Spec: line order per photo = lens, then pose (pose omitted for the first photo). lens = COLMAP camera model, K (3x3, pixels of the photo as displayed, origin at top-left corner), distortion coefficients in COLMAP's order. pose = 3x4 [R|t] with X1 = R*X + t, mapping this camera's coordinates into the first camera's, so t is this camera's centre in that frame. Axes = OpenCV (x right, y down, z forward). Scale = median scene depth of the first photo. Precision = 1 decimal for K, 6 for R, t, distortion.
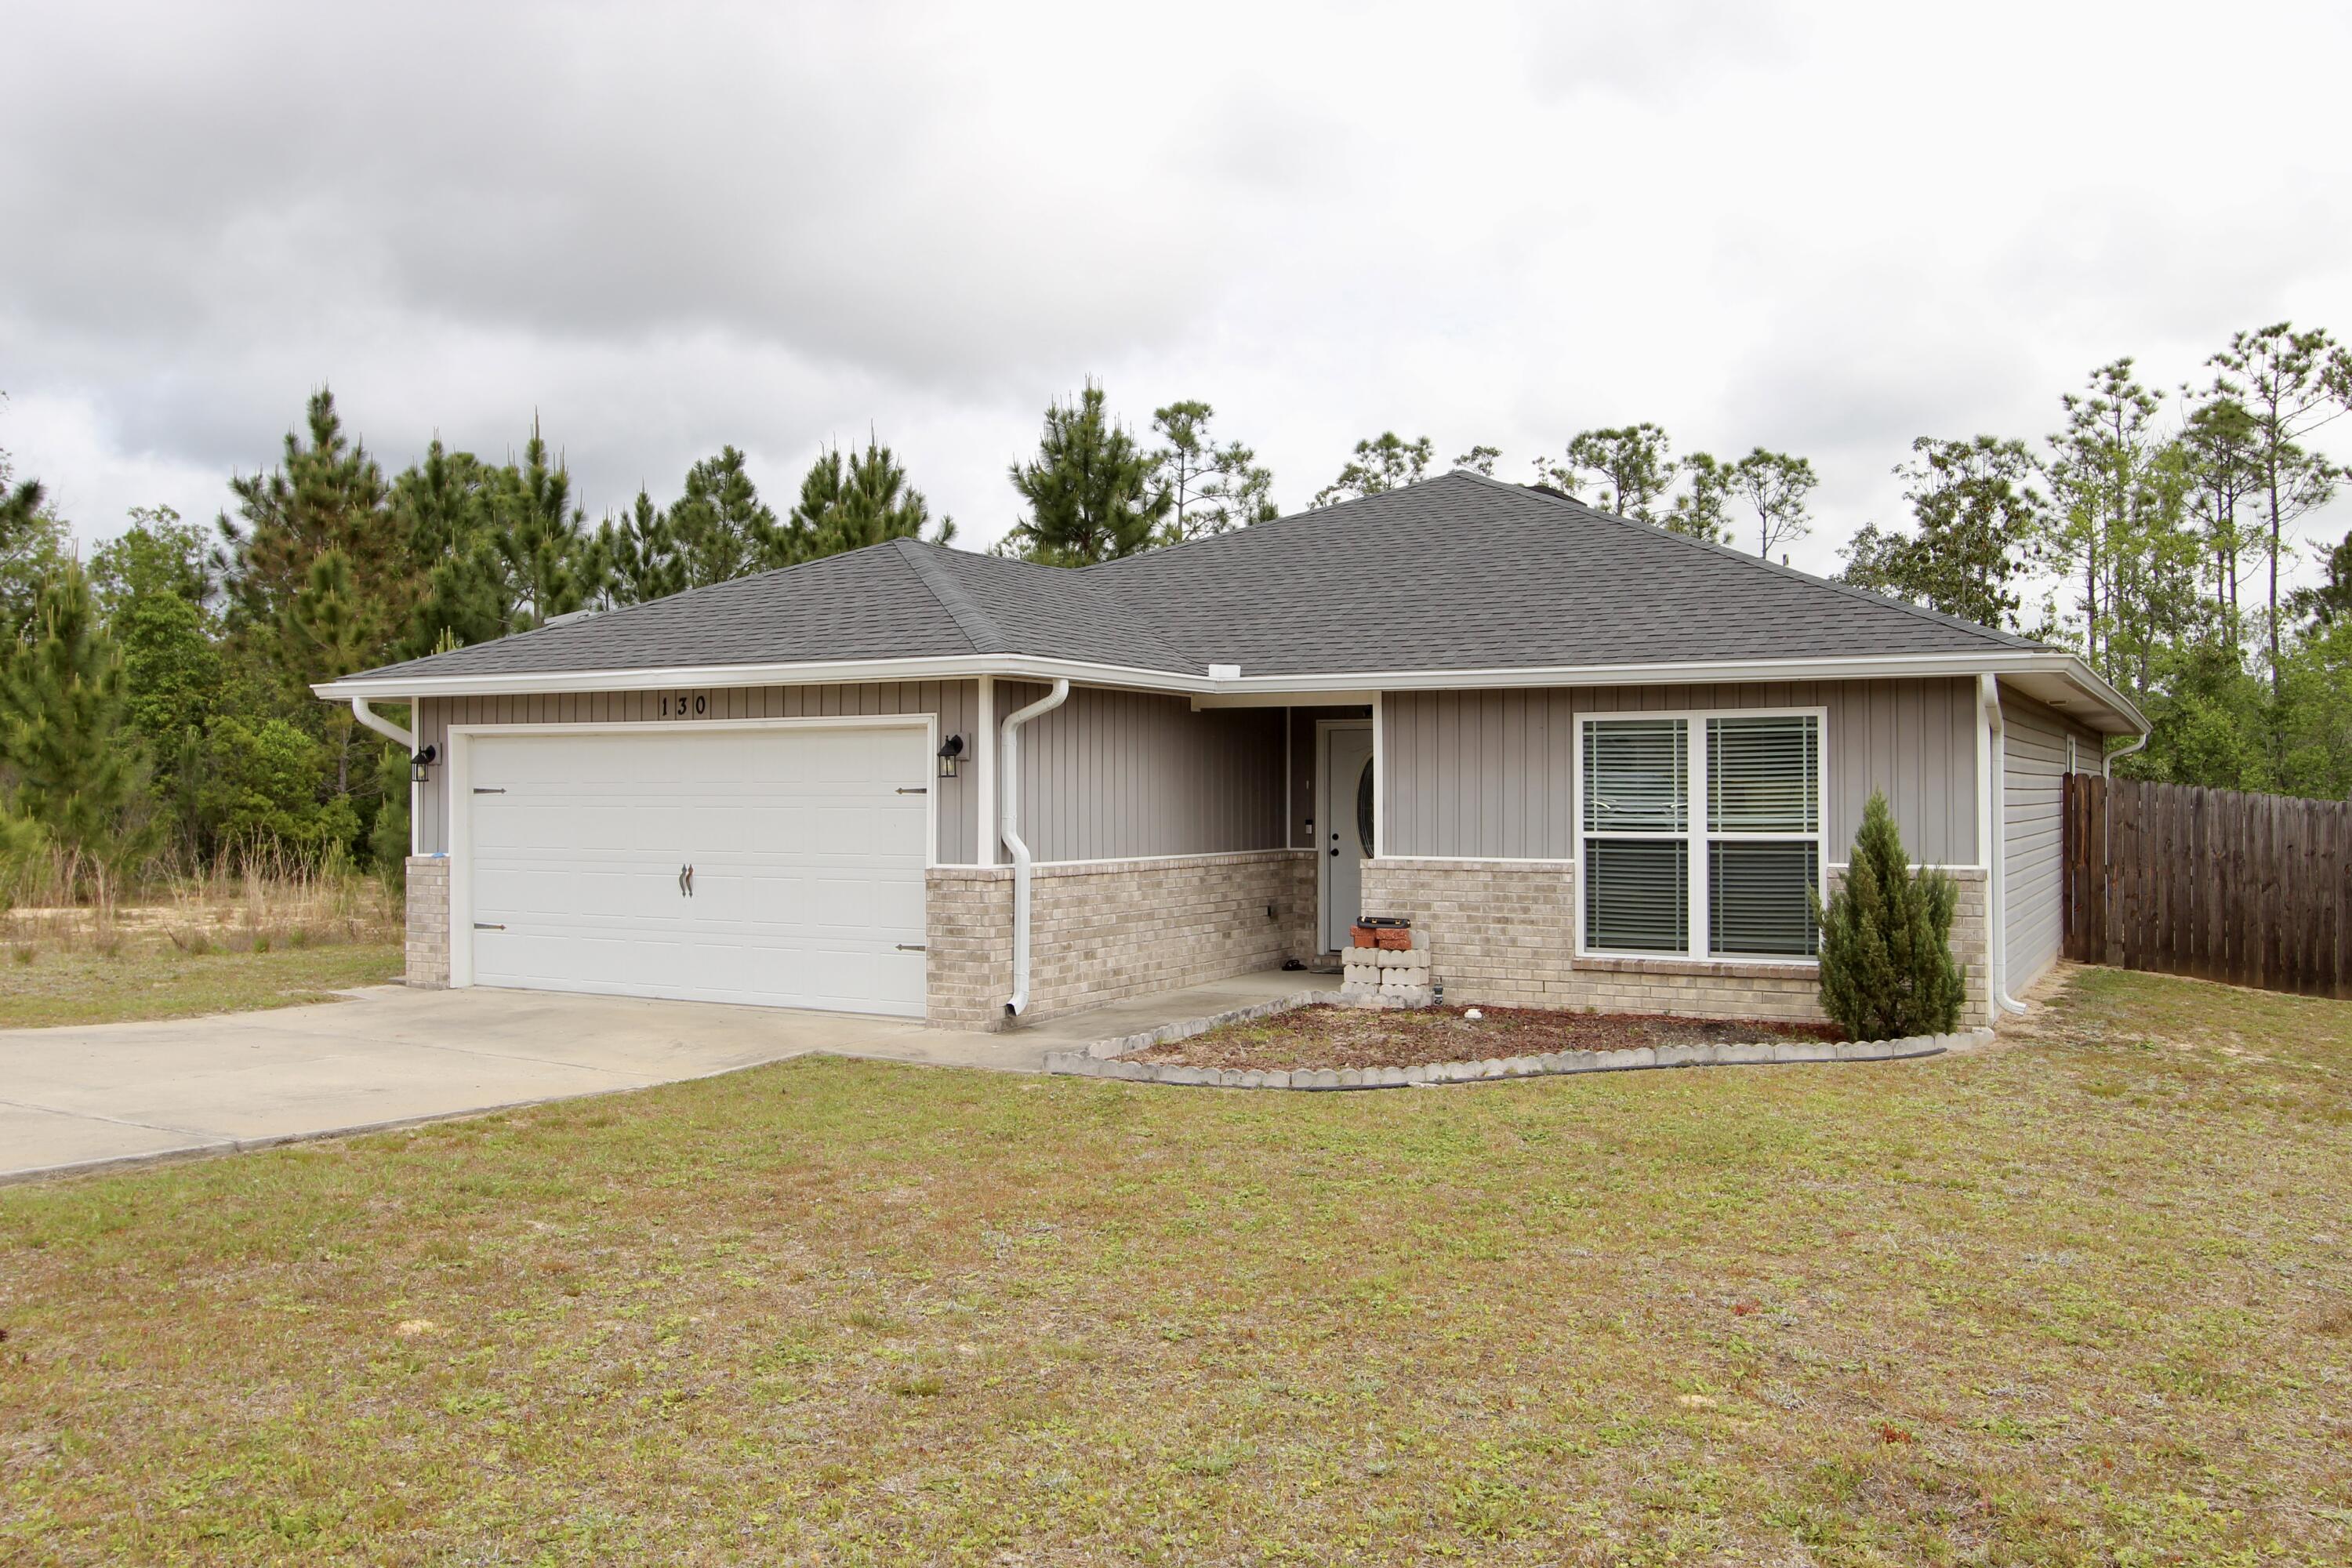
lens RADIAL K [[1891.6, 0, 1176.0], [0, 1891.6, 784.0], [0, 0, 1]] dist [-0.022021, 0.054481]
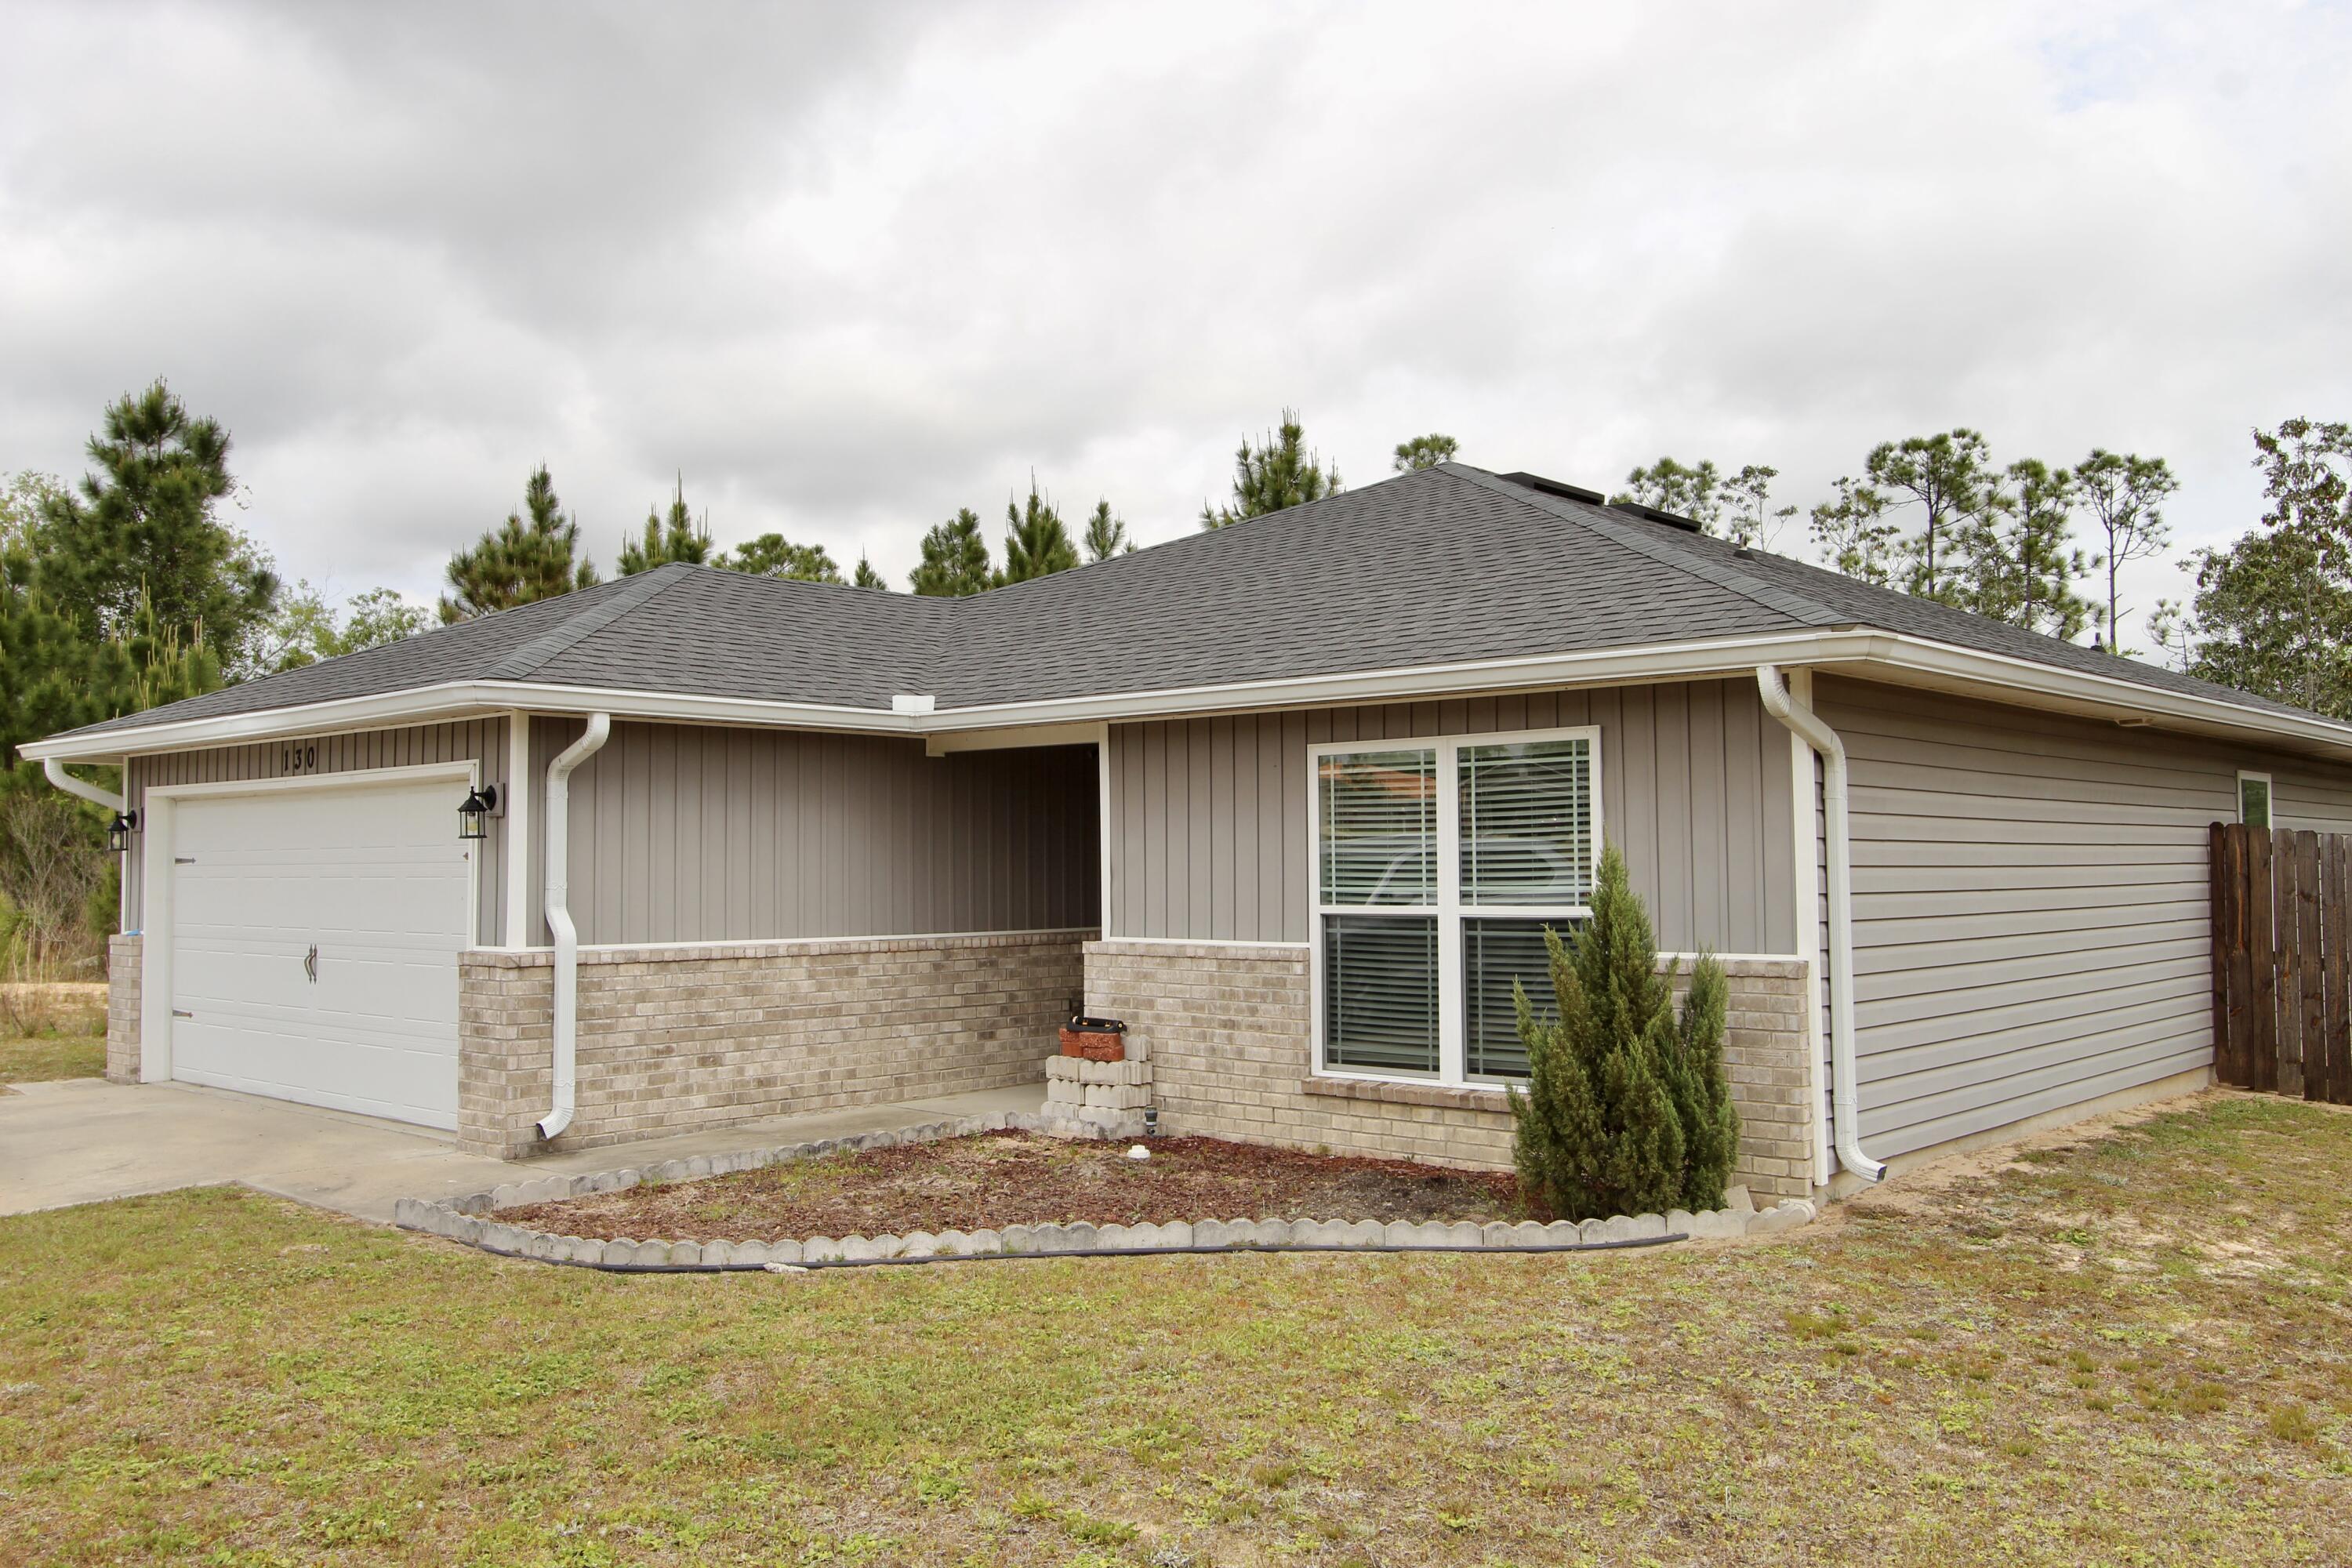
lens RADIAL K [[1913.7, 0, 1167.8], [0, 1913.7, 776.2], [0, 0, 1]] dist [-0.024543, 0.066413]
pose [[0.972150, -0.016841, -0.233753, 0.327961], [0.006877, 0.999035, -0.043378, 0.006727], [0.234258, 0.040563, 0.971328, 0.255440]]
